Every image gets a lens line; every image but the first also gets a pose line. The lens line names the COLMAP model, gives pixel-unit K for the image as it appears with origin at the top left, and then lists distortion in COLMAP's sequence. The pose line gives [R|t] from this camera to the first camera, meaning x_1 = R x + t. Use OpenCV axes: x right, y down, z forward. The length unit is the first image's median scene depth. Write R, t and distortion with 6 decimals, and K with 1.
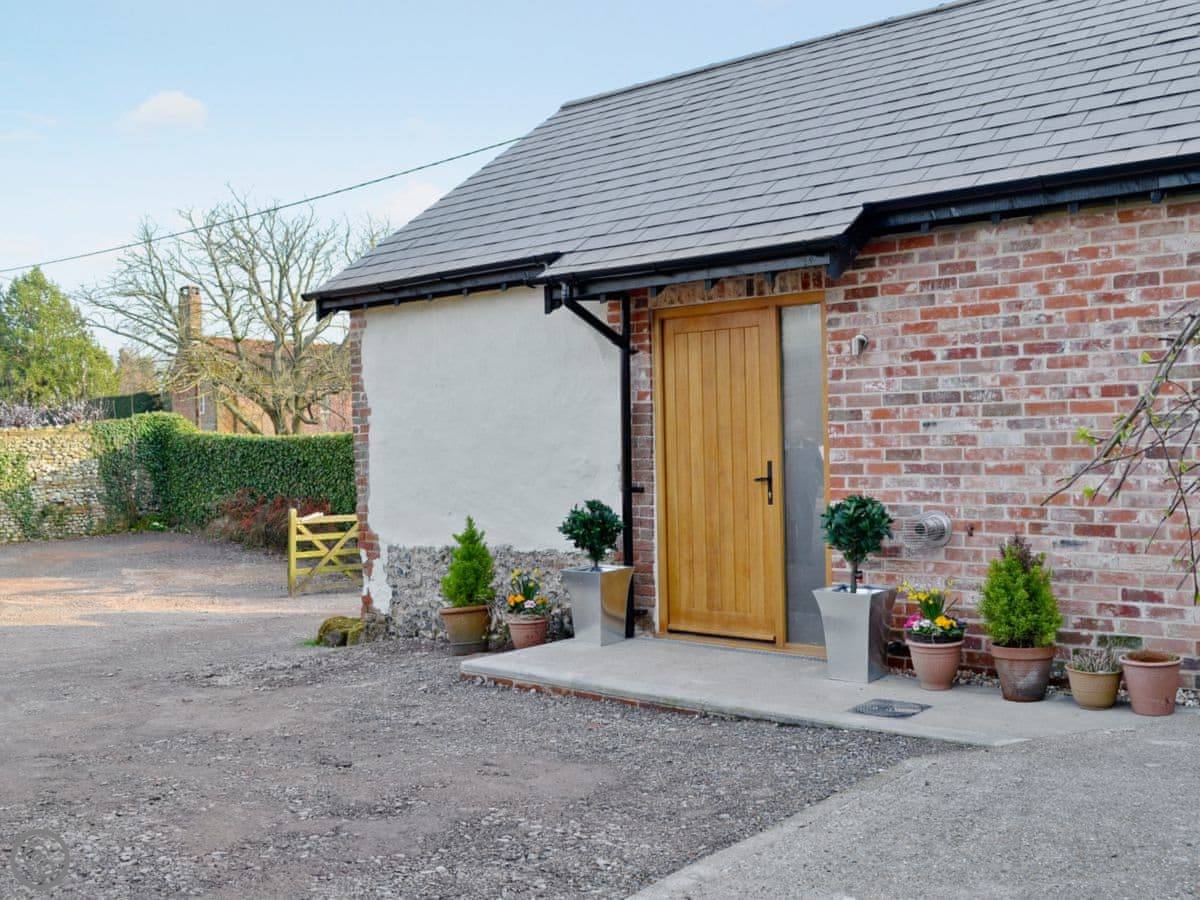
lens RADIAL K [[1167.5, 0, 600.0], [0, 1167.5, 450.0], [0, 0, 1]] dist [-0.075503, 0.011428]
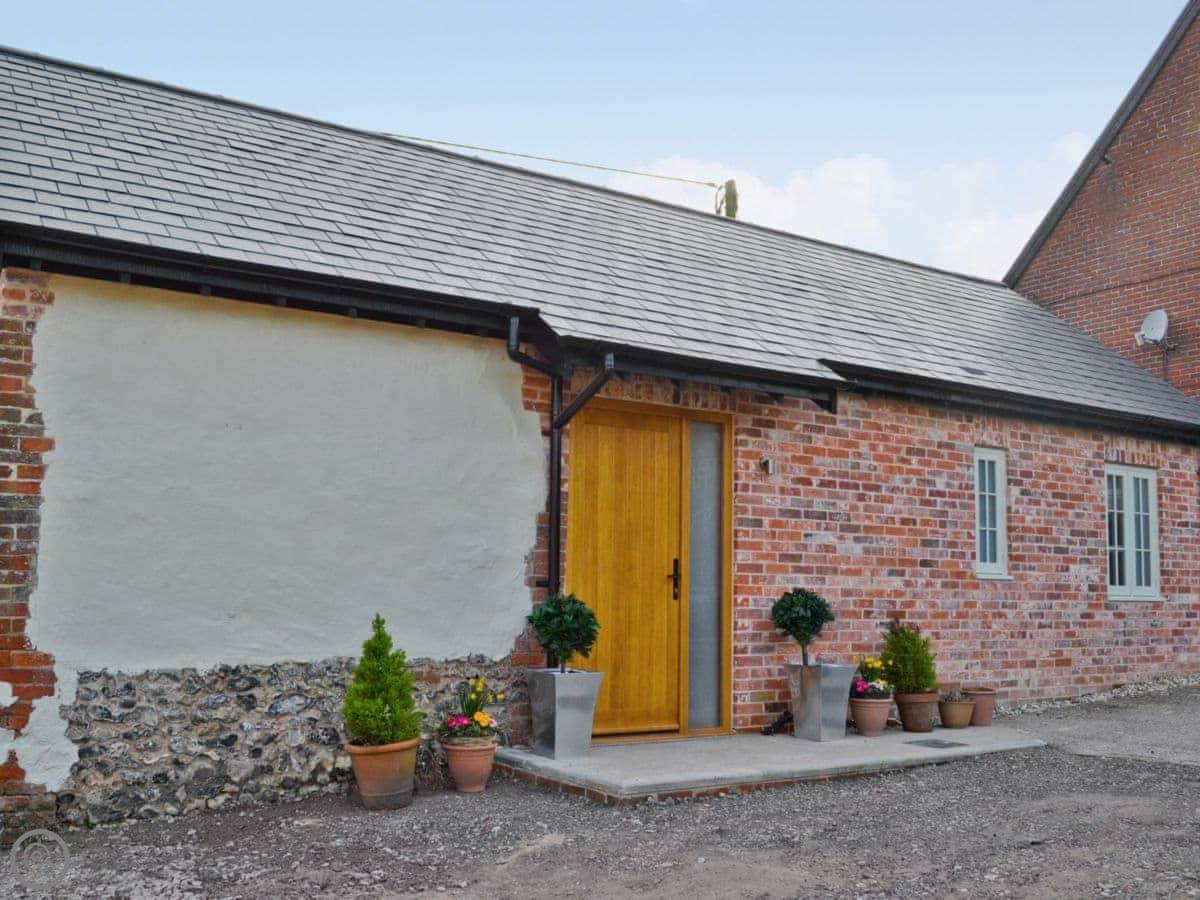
lens RADIAL K [[1167.5, 0, 600.0], [0, 1167.5, 450.0], [0, 0, 1]] dist [-0.075503, 0.011428]
pose [[0.277374, 0.143271, 0.950020, -1.022978], [-0.016140, 0.989374, -0.144493, 0.074988], [-0.960626, 0.024745, 0.276739, 0.864838]]
